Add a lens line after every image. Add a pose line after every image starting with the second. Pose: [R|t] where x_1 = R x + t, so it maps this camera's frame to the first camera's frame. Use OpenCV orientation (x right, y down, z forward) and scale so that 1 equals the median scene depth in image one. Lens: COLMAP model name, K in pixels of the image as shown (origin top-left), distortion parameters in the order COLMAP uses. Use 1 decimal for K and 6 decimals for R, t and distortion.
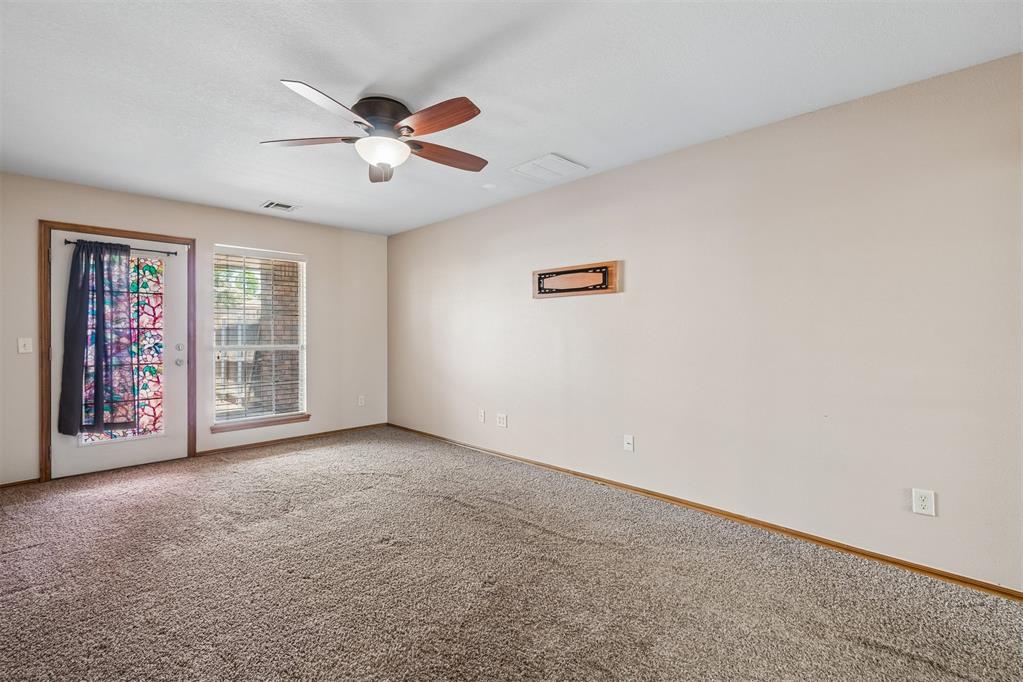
lens RADIAL K [[442.6, 0, 508.4], [0, 442.6, 336.8], [0, 0, 1]] dist [-0.001970, 0.000379]
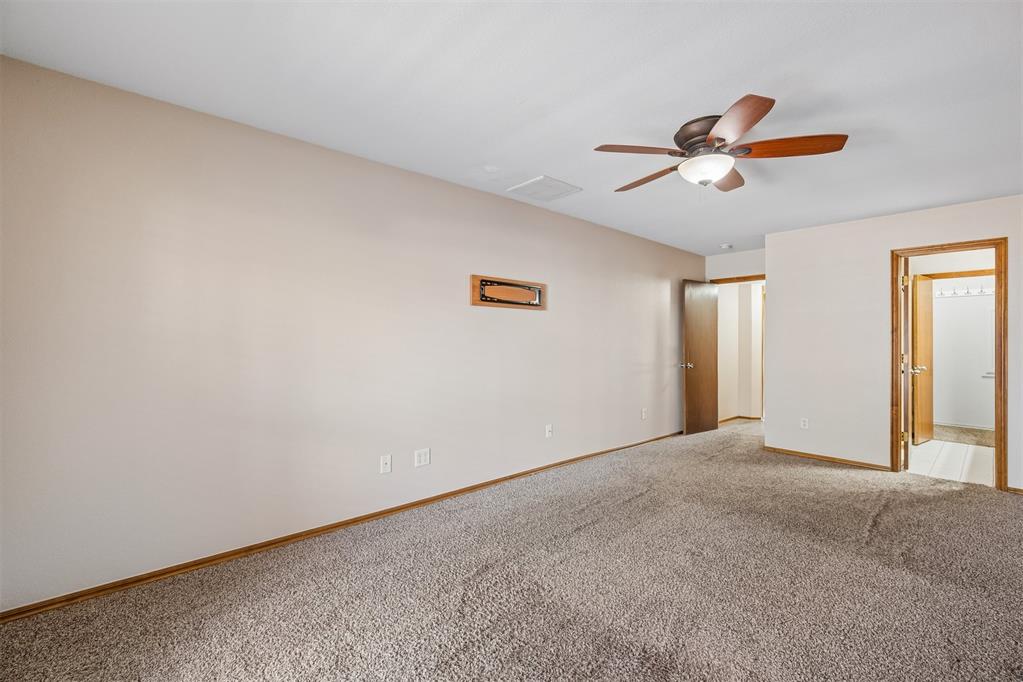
lens RADIAL K [[442.6, 0, 513.6], [0, 442.6, 338.4], [0, 0, 1]] dist [-0.001970, 0.000379]
pose [[0.072325, 0.008727, 0.997343, -0.836577], [0.004126, 0.999951, -0.009049, -0.010079], [-0.997373, 0.004769, 0.072285, 0.854818]]
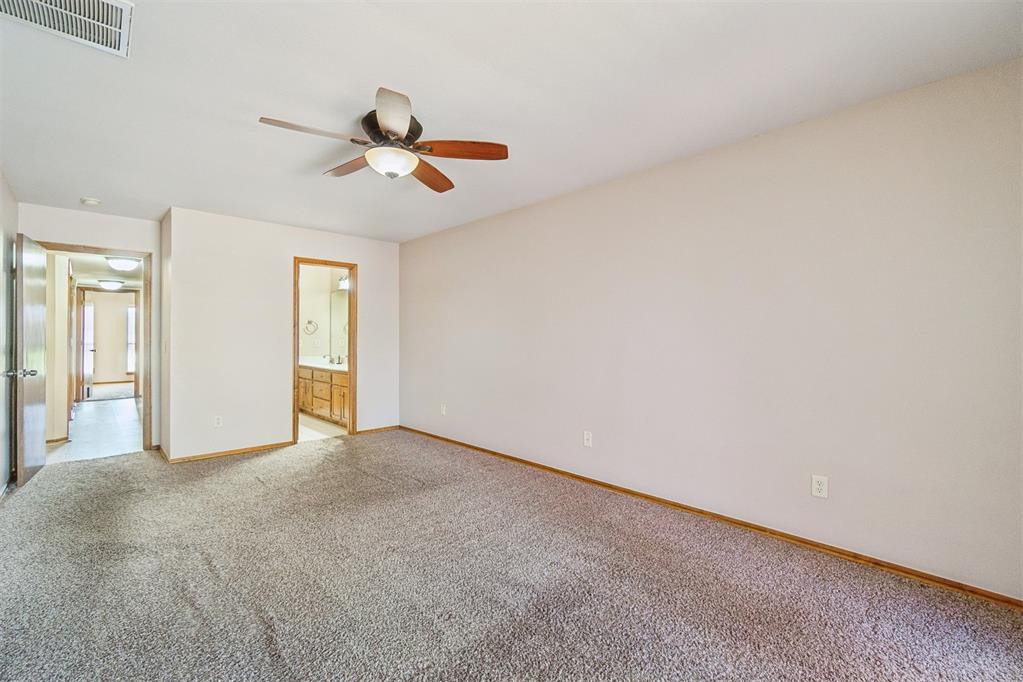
lens RADIAL K [[442.6, 0, 518.2], [0, 442.6, 335.1], [0, 0, 1]] dist [-0.001970, 0.000379]
pose [[-0.998949, 0.002110, 0.045785, -0.395039], [0.002567, 0.999947, 0.009932, -0.016575], [-0.045761, 0.010039, -0.998902, 1.254224]]
